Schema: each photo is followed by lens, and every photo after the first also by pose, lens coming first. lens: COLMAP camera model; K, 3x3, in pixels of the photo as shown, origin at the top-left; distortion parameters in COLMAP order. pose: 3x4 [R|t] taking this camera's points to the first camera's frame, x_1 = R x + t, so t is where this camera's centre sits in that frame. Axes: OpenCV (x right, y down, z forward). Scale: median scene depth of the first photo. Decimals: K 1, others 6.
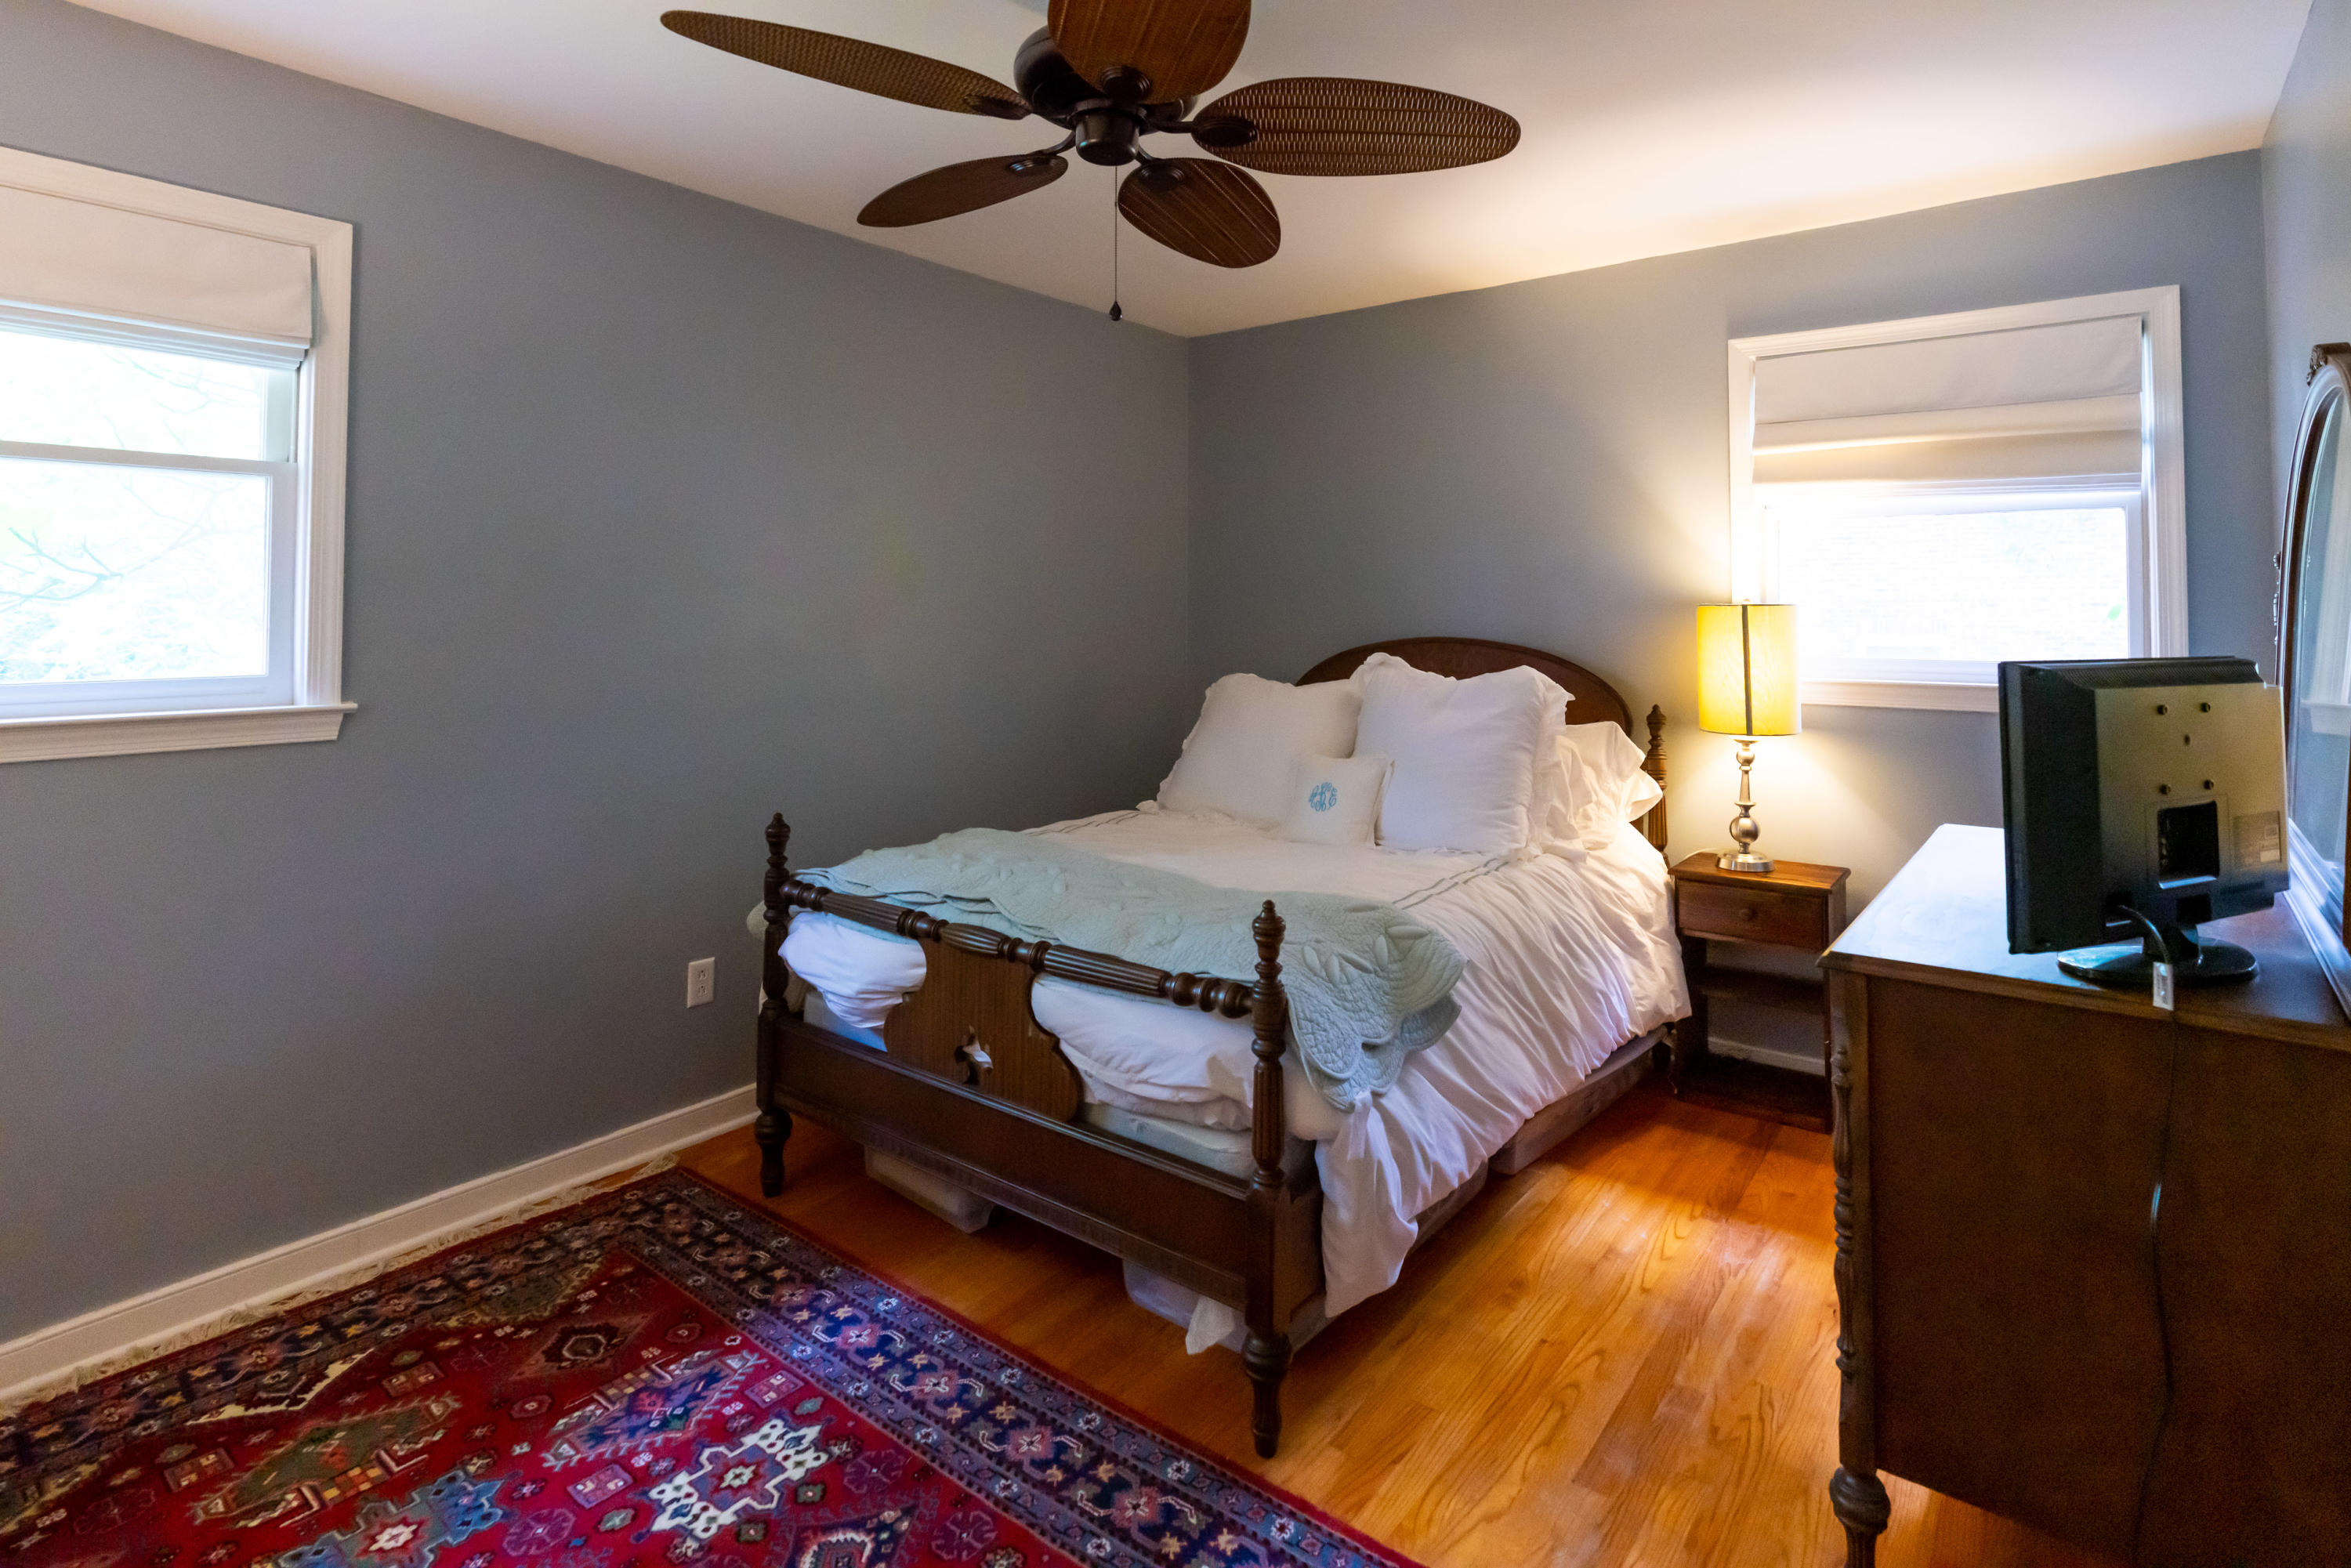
lens RADIAL K [[1207.4, 0, 1243.2], [0, 1207.4, 579.8], [0, 0, 1]] dist [-0.005033, 0.000129]
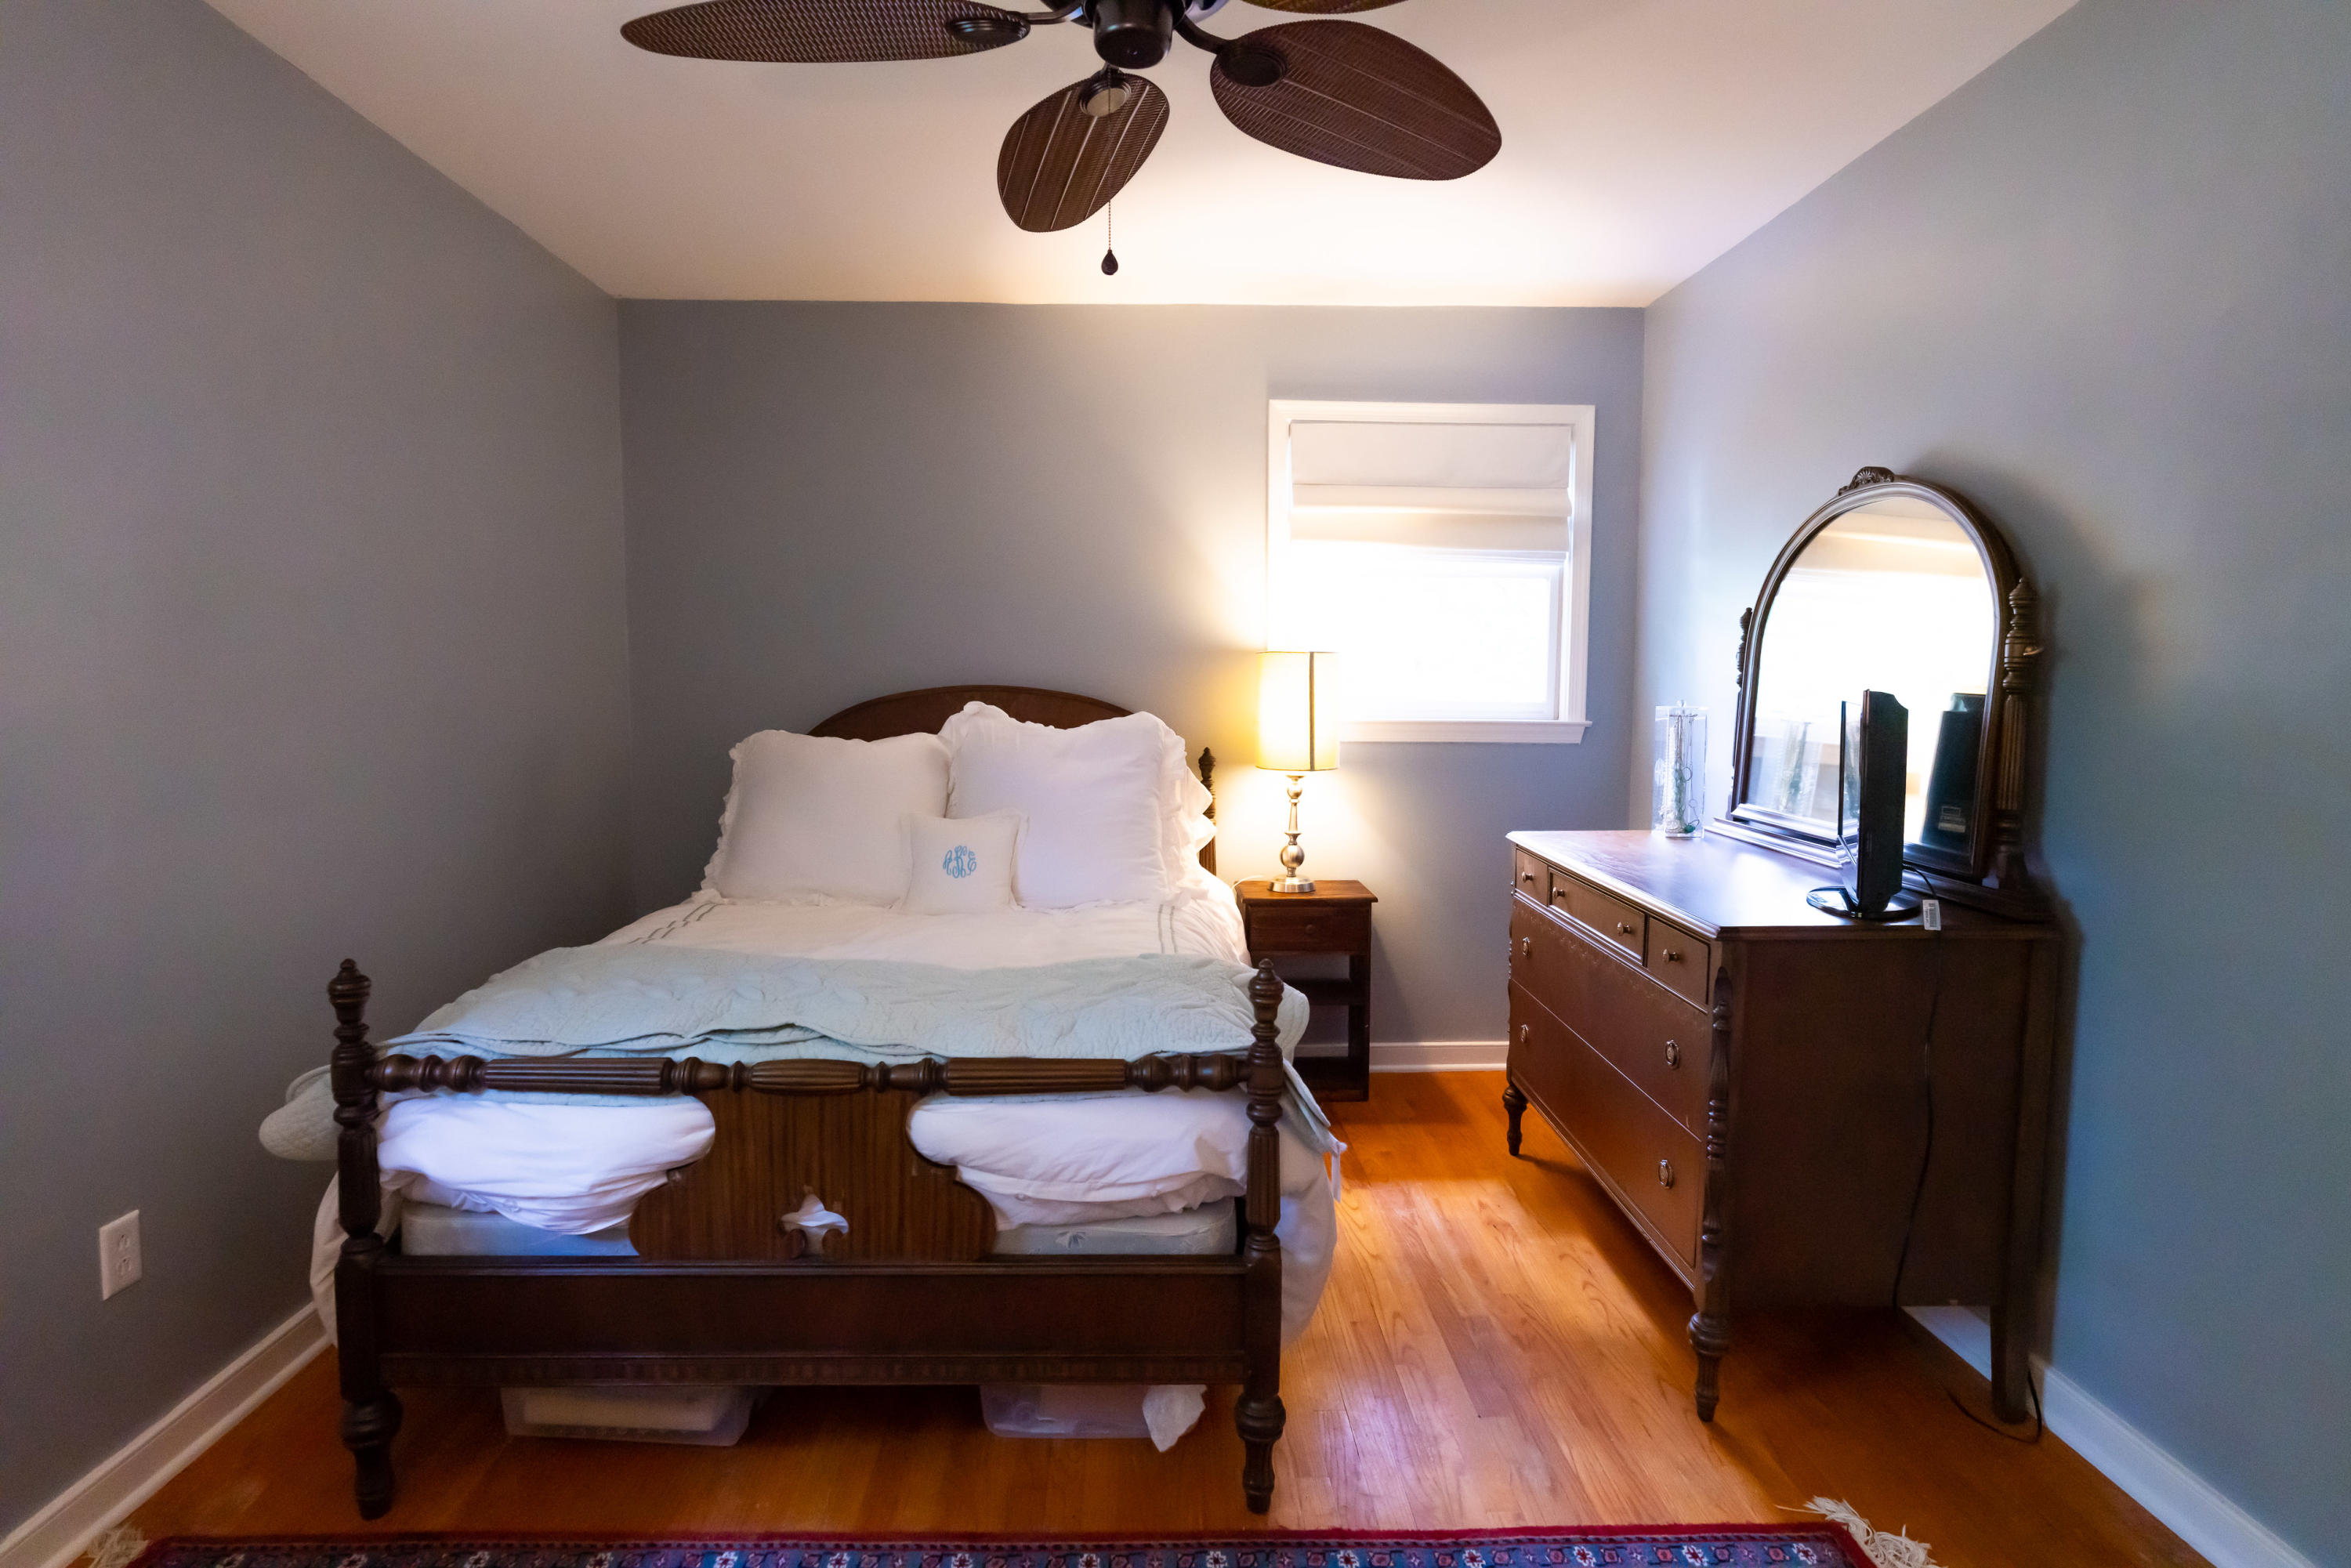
lens RADIAL K [[1226.7, 0, 1172.9], [0, 1226.7, 792.0], [0, 0, 1]] dist [-0.001449, 0.000827]
pose [[0.785766, -0.058226, 0.615777, -0.432600], [-0.020590, 0.992545, 0.120126, 0.017619], [-0.618180, -0.107070, 0.778710, 0.228542]]
